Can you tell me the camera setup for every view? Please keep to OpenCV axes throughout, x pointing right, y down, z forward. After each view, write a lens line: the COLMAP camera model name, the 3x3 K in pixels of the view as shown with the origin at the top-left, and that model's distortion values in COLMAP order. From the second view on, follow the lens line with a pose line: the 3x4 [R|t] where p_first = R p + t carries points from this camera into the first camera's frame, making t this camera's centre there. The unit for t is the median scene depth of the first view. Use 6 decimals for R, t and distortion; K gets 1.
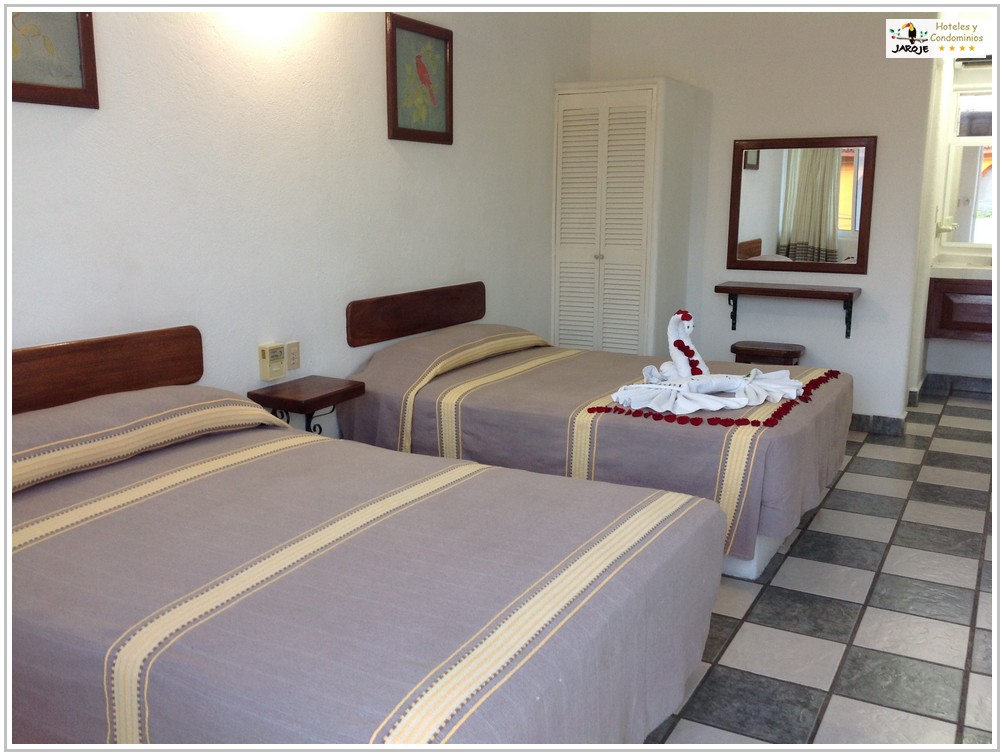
lens RADIAL K [[915.6, 0, 501.9], [0, 915.6, 371.6], [0, 0, 1]] dist [0.163369, -0.368153]
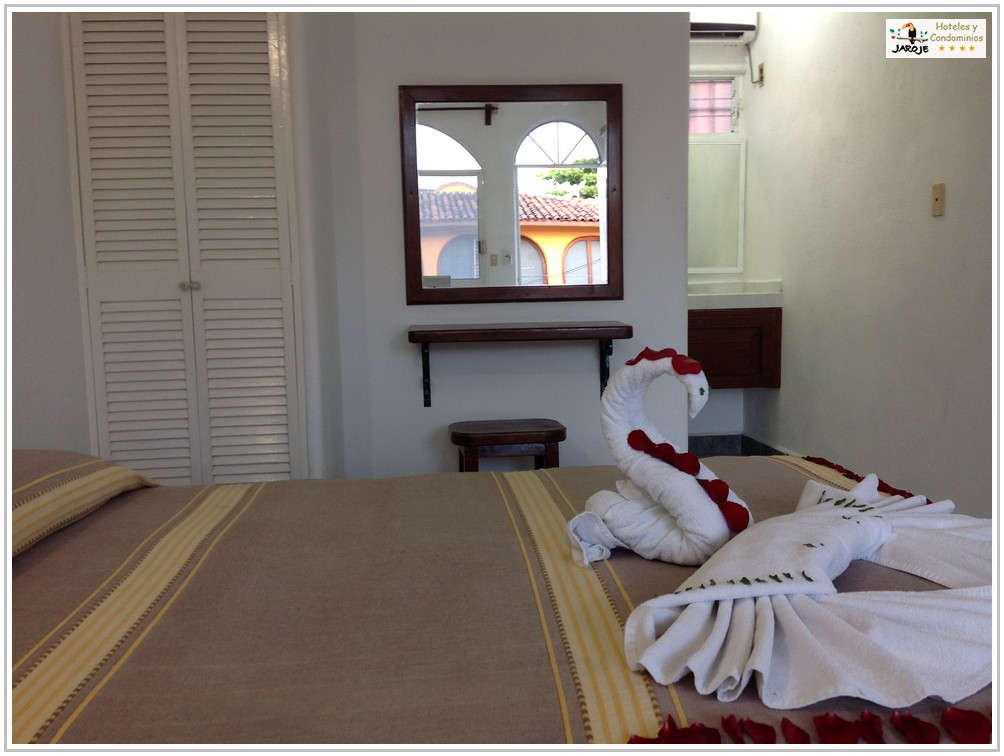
lens RADIAL K [[915.6, 0, 501.9], [0, 915.6, 371.6], [0, 0, 1]] dist [0.163369, -0.368153]
pose [[0.824432, -0.079842, 0.560300, -0.049965], [0.131097, 0.990014, -0.051823, -0.039752], [-0.550568, 0.116179, 0.826667, 0.629264]]
